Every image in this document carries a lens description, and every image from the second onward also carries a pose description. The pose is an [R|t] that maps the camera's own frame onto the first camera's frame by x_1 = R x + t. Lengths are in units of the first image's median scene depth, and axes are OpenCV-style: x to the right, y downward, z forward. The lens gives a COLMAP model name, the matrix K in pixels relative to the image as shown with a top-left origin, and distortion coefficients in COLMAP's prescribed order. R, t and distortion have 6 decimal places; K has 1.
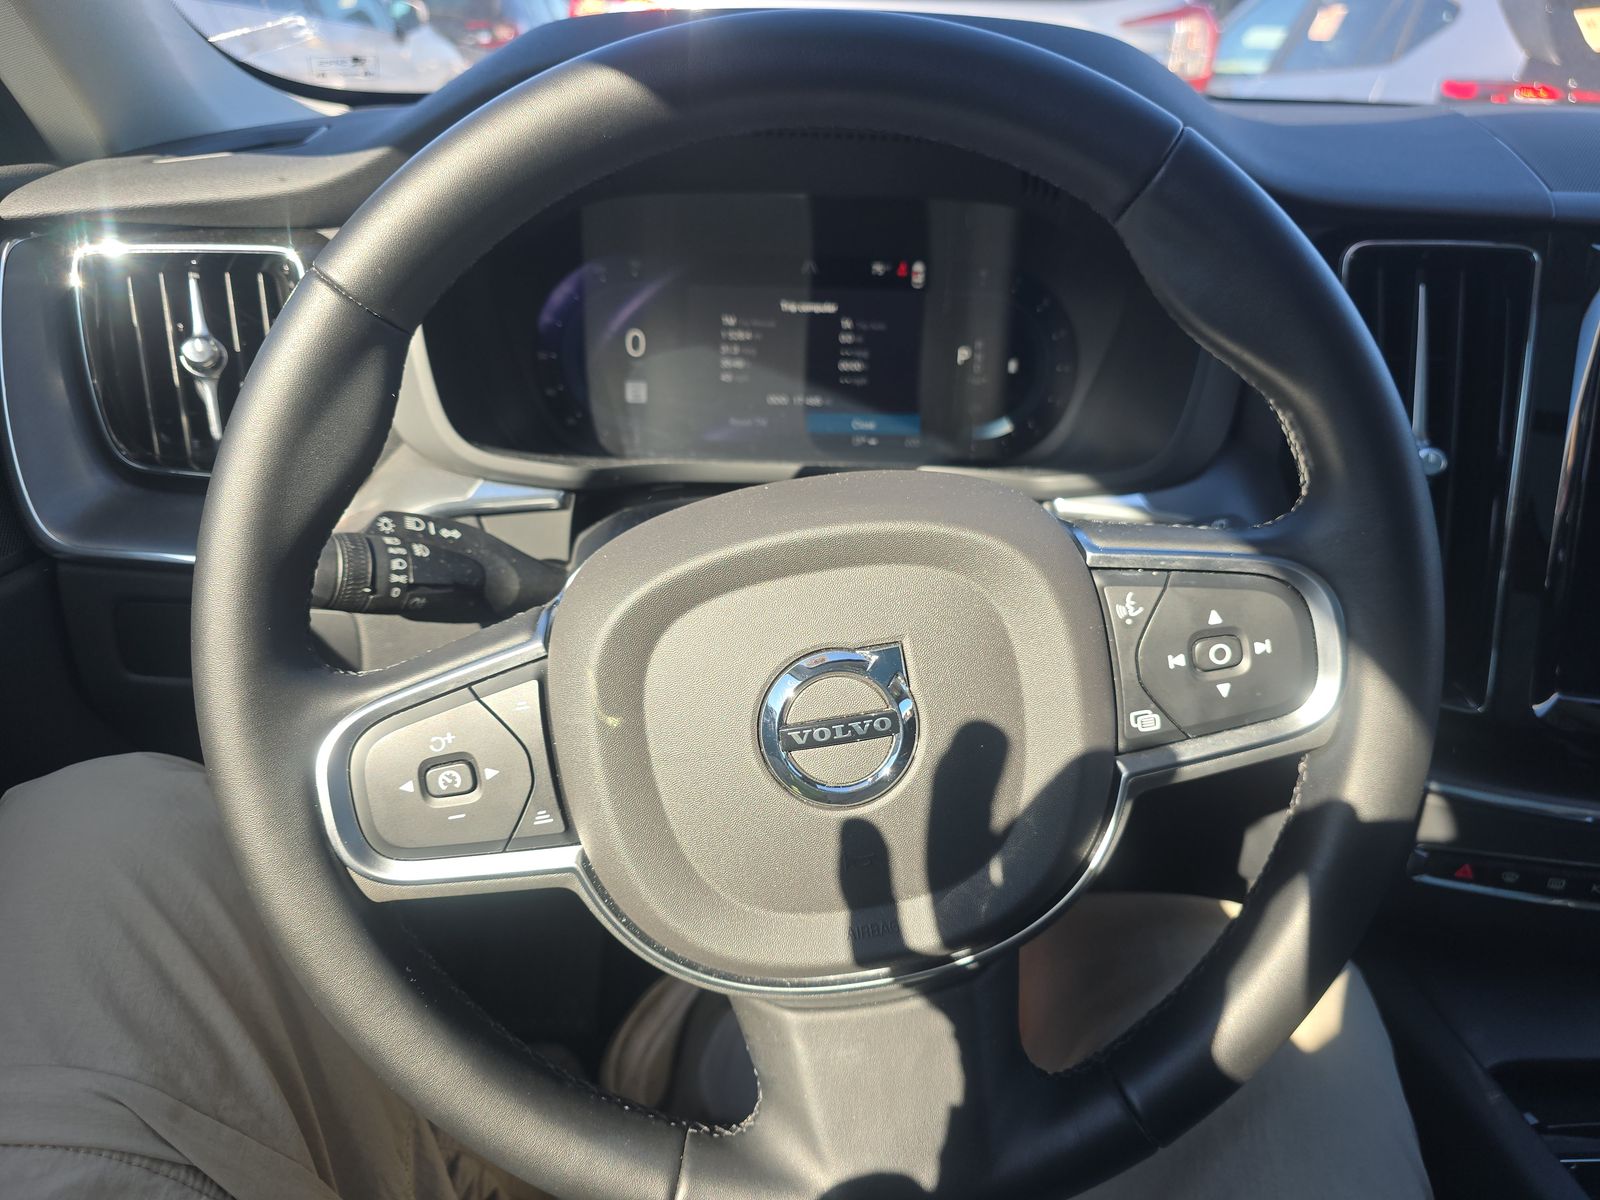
lens RADIAL K [[1079.8, 0, 787.9], [0, 1079.8, 591.7], [0, 0, 1]] dist [0.055114, -0.044842]
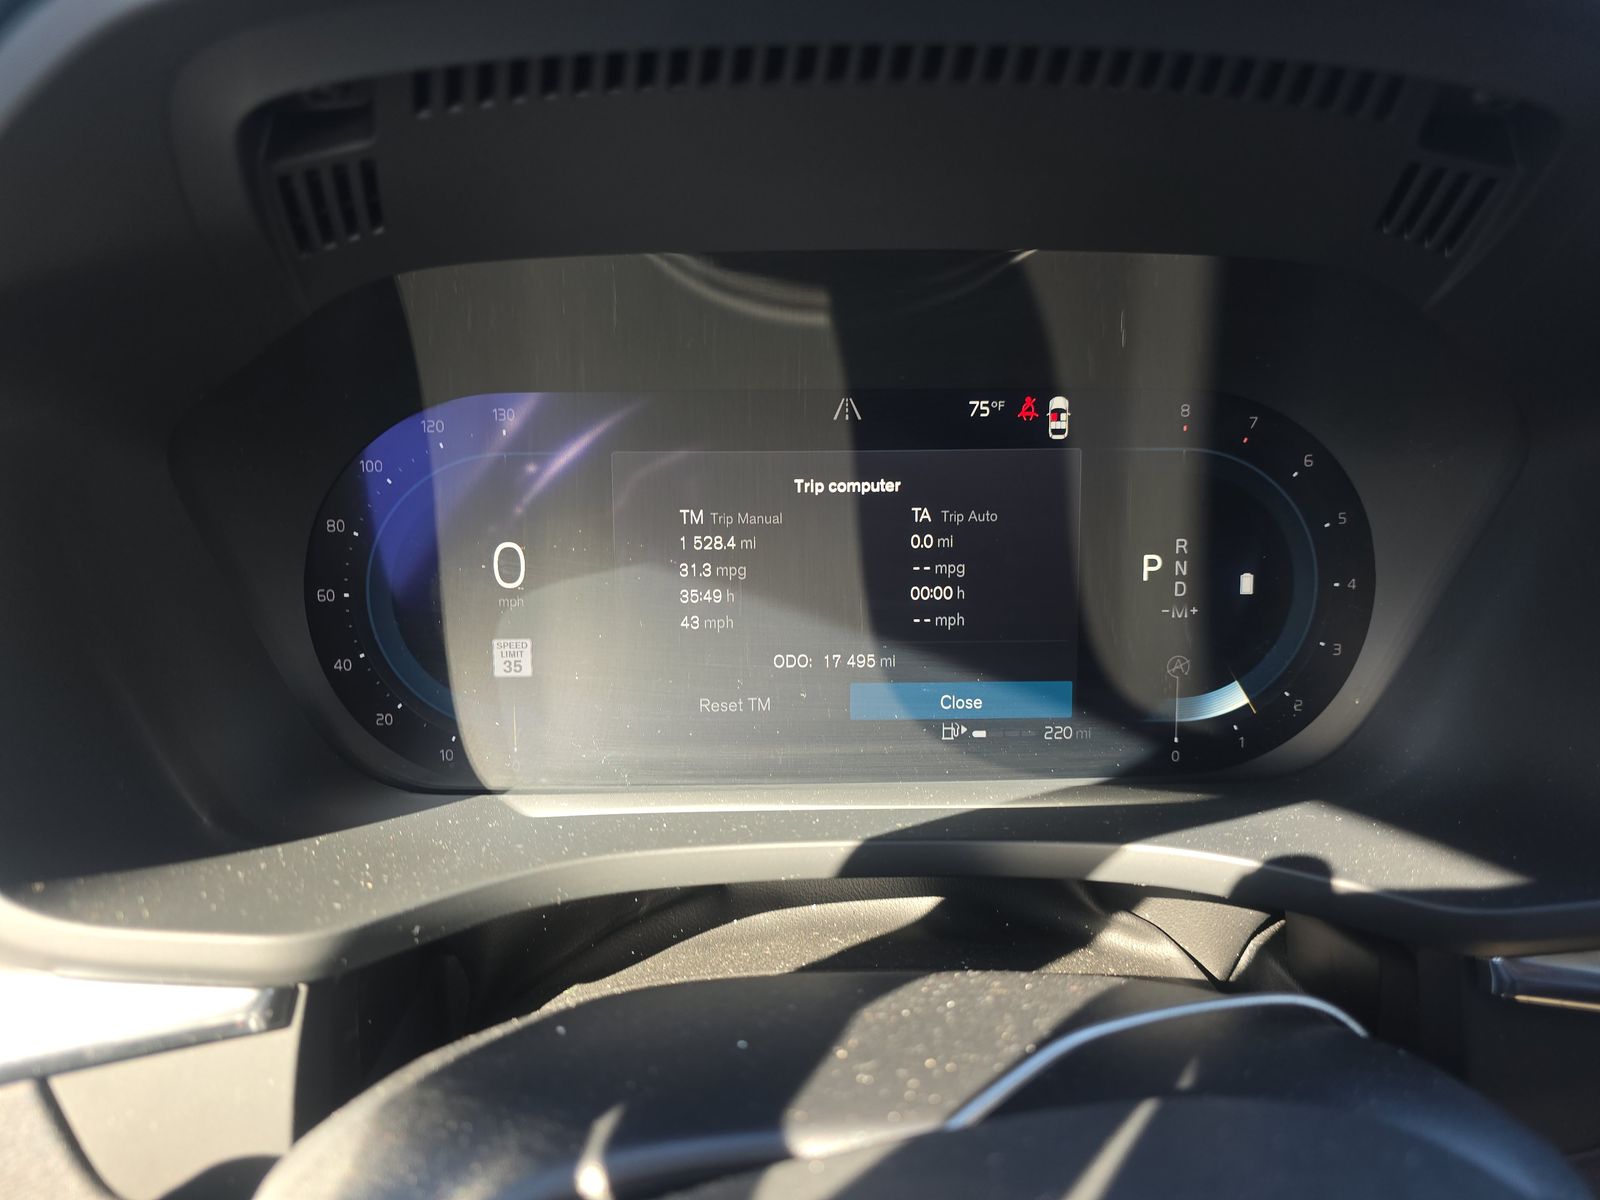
lens RADIAL K [[1079.8, 0, 800.9], [0, 1079.8, 607.3], [0, 0, 1]] dist [0.055114, -0.044842]
pose [[0.995692, -0.040723, 0.083304, -0.047983], [0.054150, 0.984658, -0.165880, -0.119693], [-0.075271, 0.169676, 0.982621, 0.499570]]
